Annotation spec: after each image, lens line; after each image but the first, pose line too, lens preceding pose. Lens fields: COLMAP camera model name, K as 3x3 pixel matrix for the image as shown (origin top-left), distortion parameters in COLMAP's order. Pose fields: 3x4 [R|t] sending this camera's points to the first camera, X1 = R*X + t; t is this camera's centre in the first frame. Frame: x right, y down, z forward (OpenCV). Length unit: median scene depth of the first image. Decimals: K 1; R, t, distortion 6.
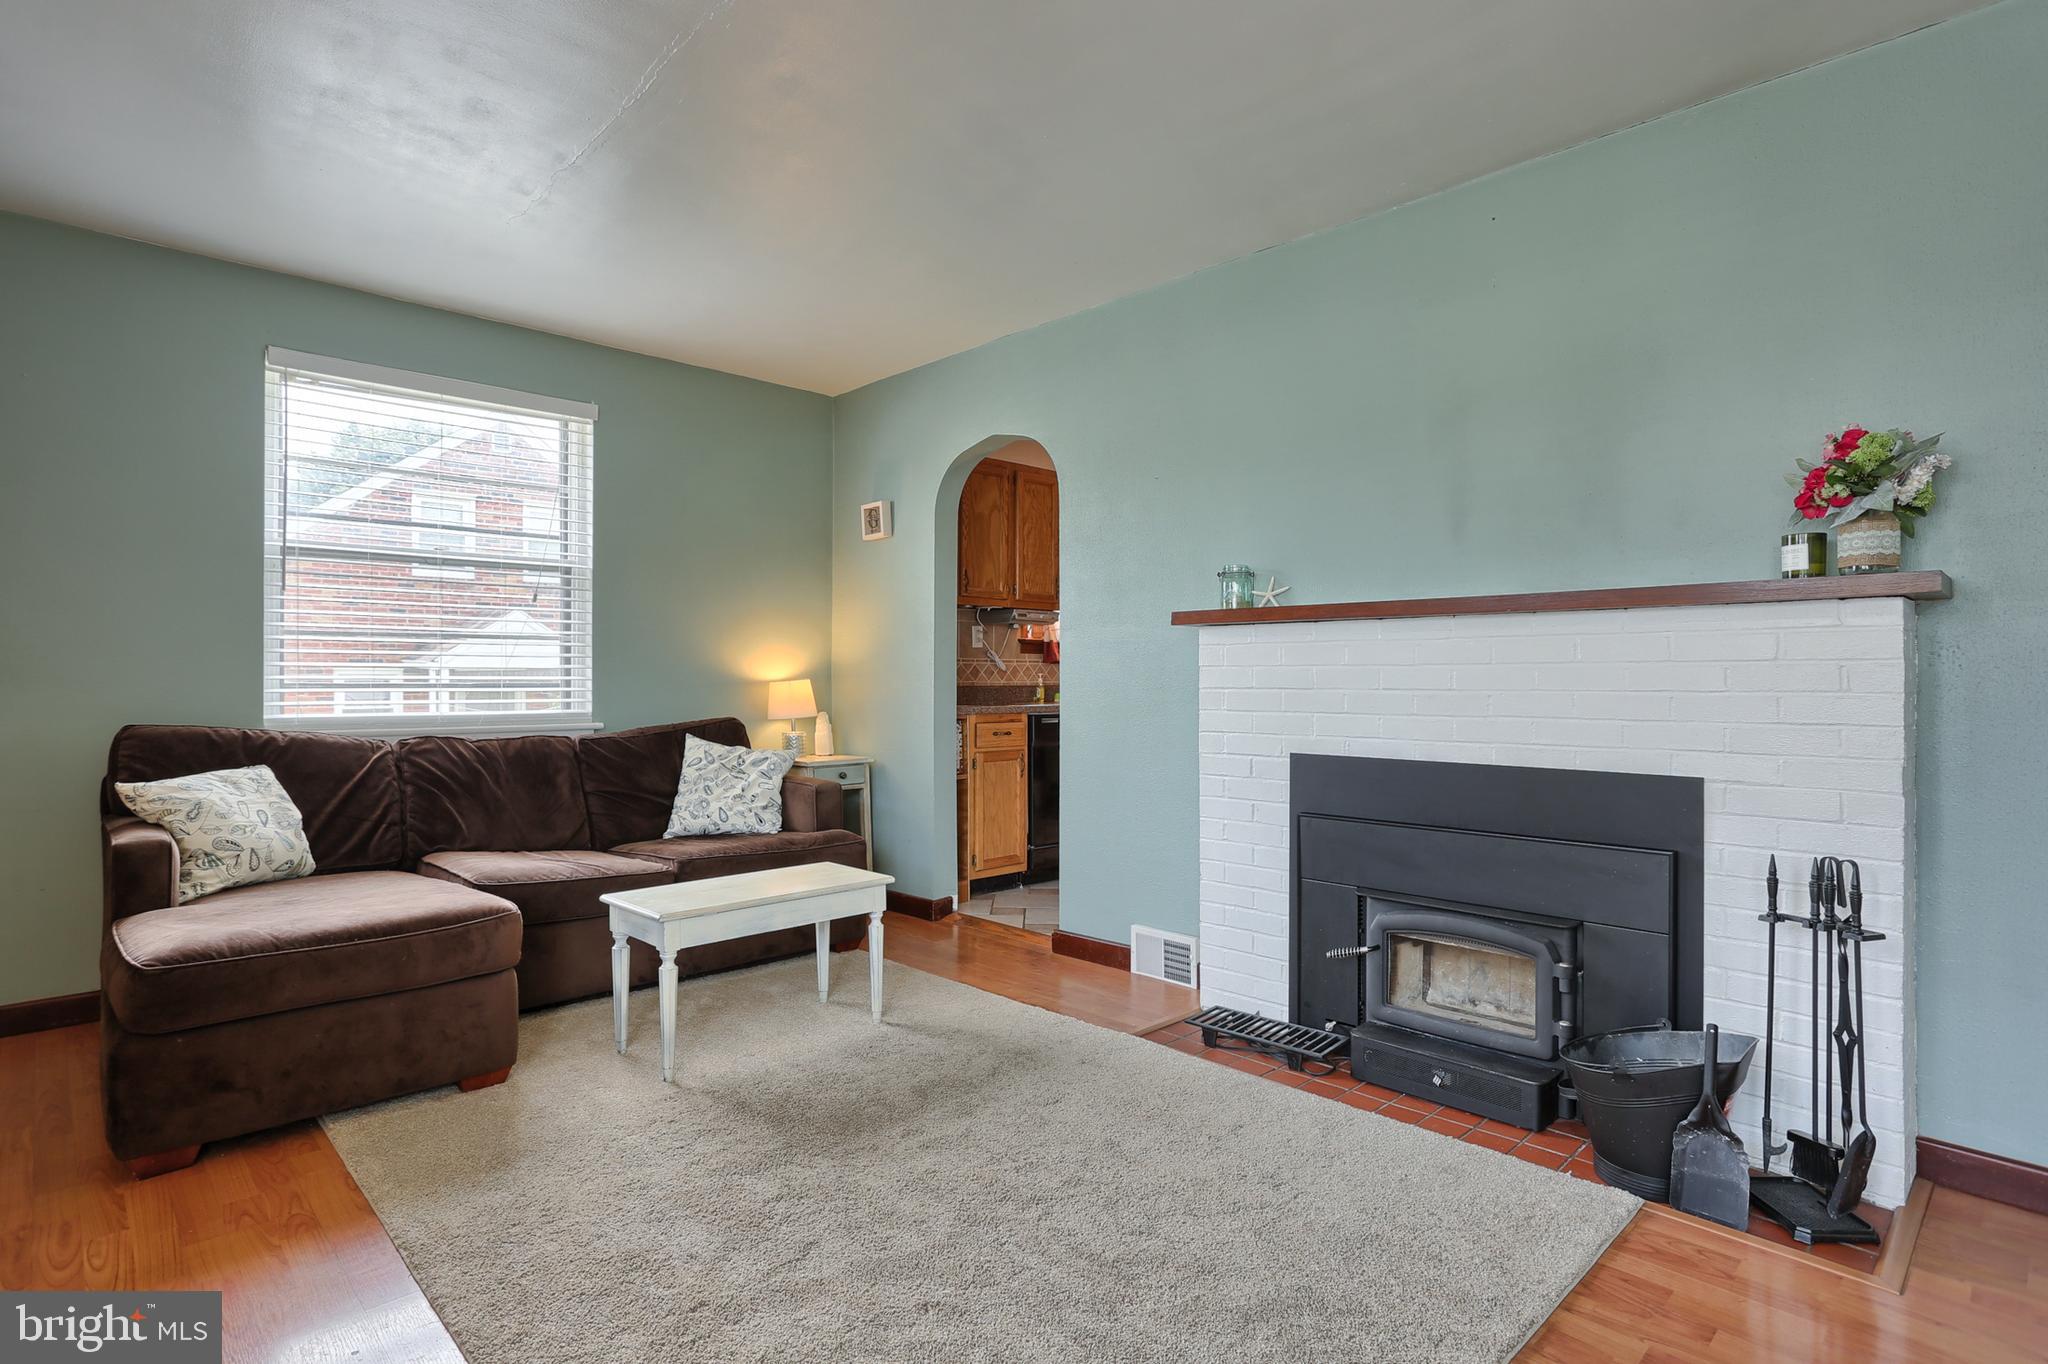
lens RADIAL K [[1035.9, 0, 1033.2], [0, 1035.9, 683.5], [0, 0, 1]] dist [-0.028752, 0.003288]
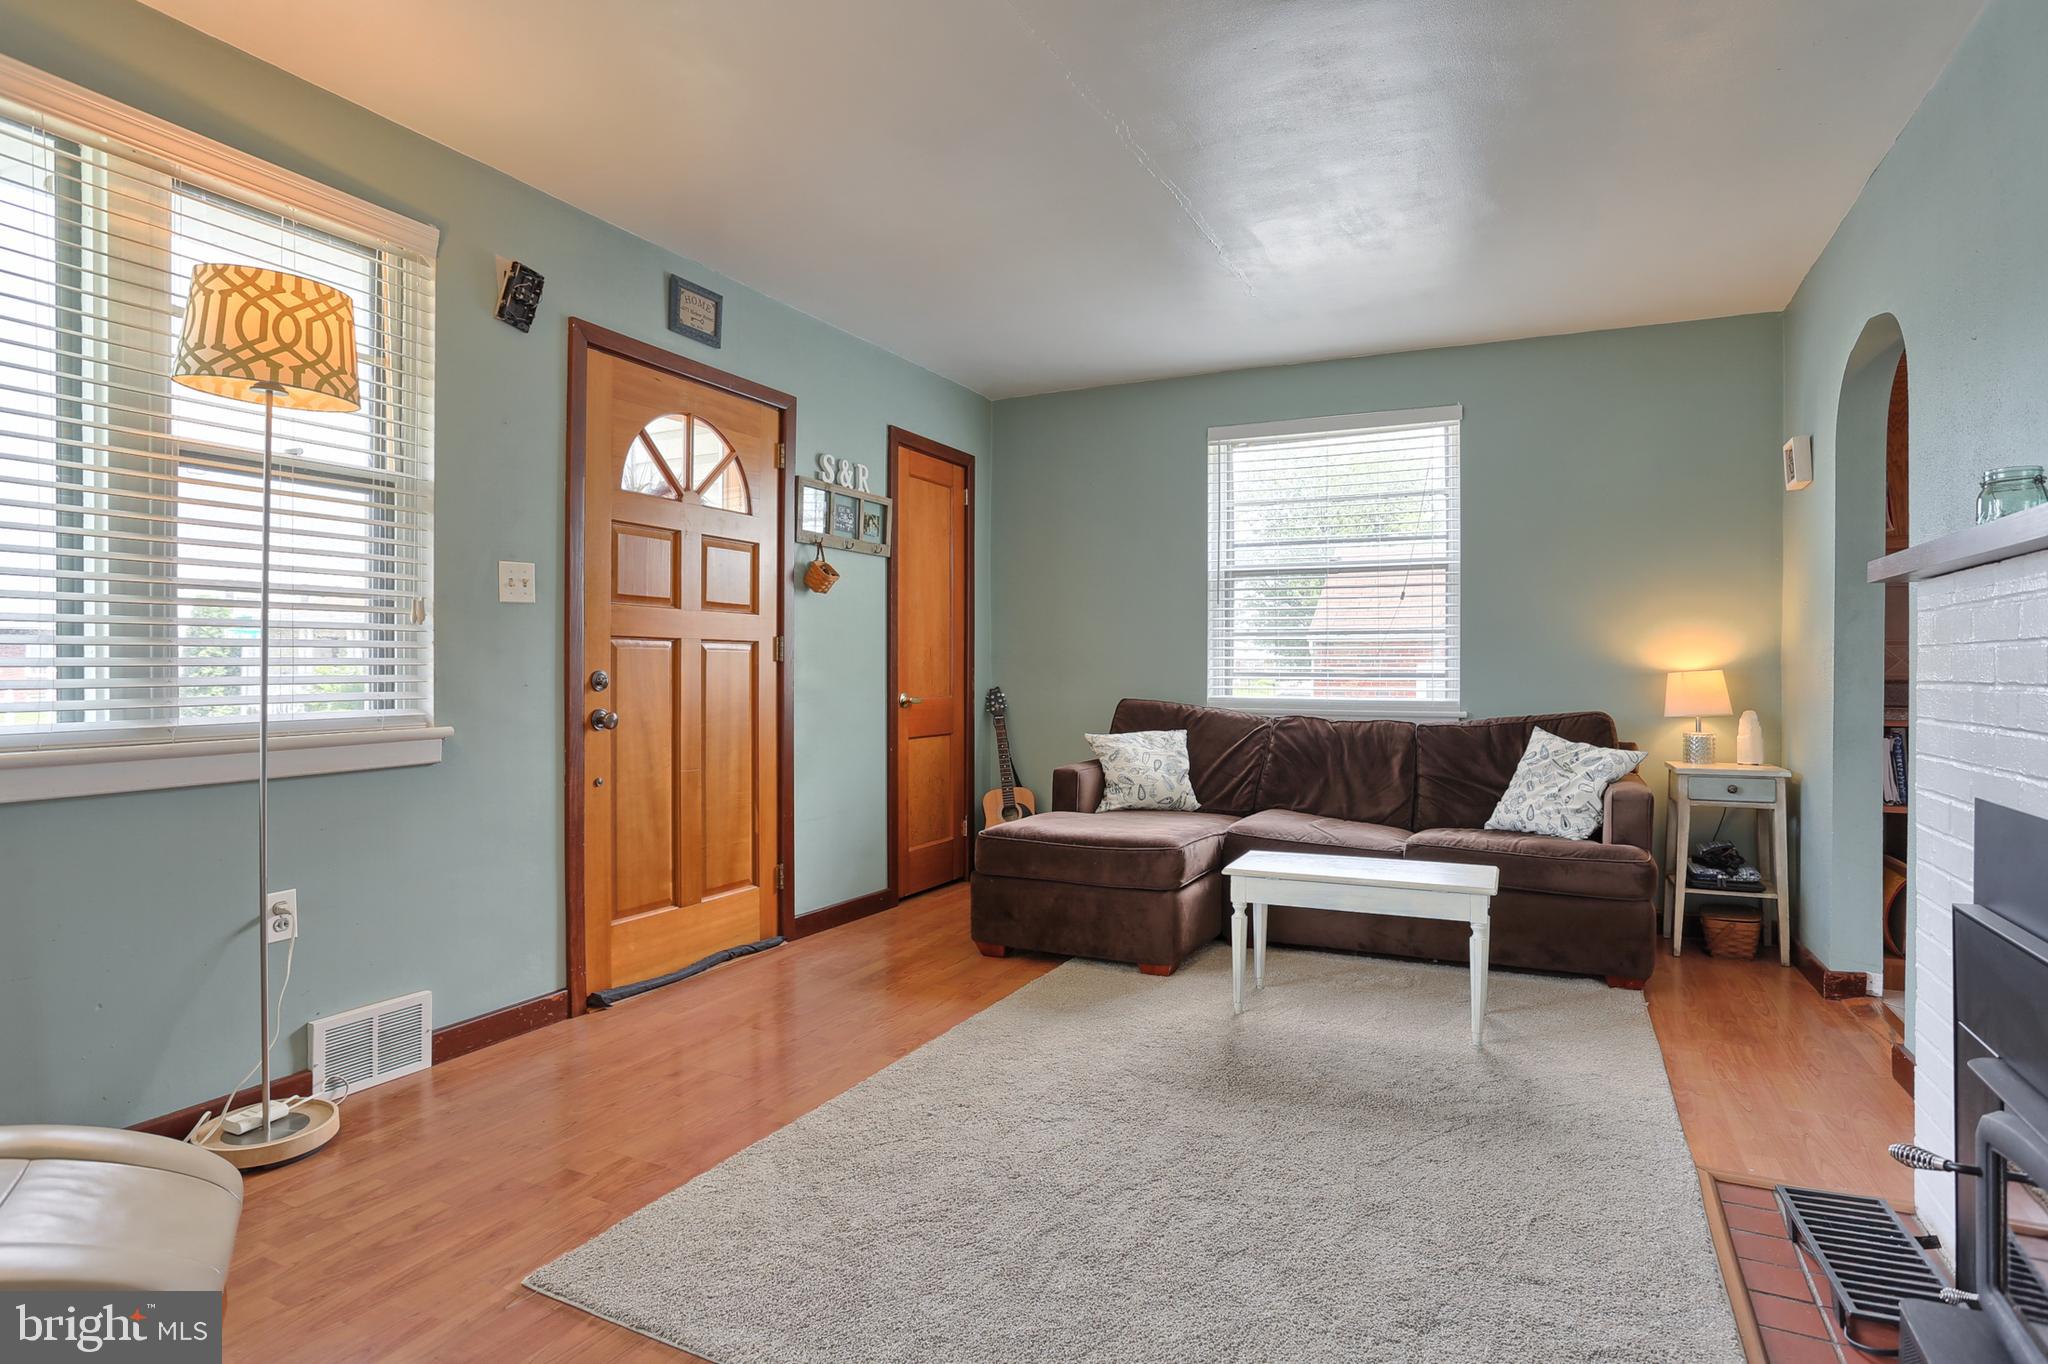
lens RADIAL K [[1079.9, 0, 1030.6], [0, 1079.9, 672.3], [0, 0, 1]] dist [-0.052044, 0.015677]
pose [[0.333735, 0.002853, -0.942663, 0.512973], [-0.004668, 0.999988, 0.001374, -0.000673], [0.942655, 0.003942, 0.333744, 0.266367]]
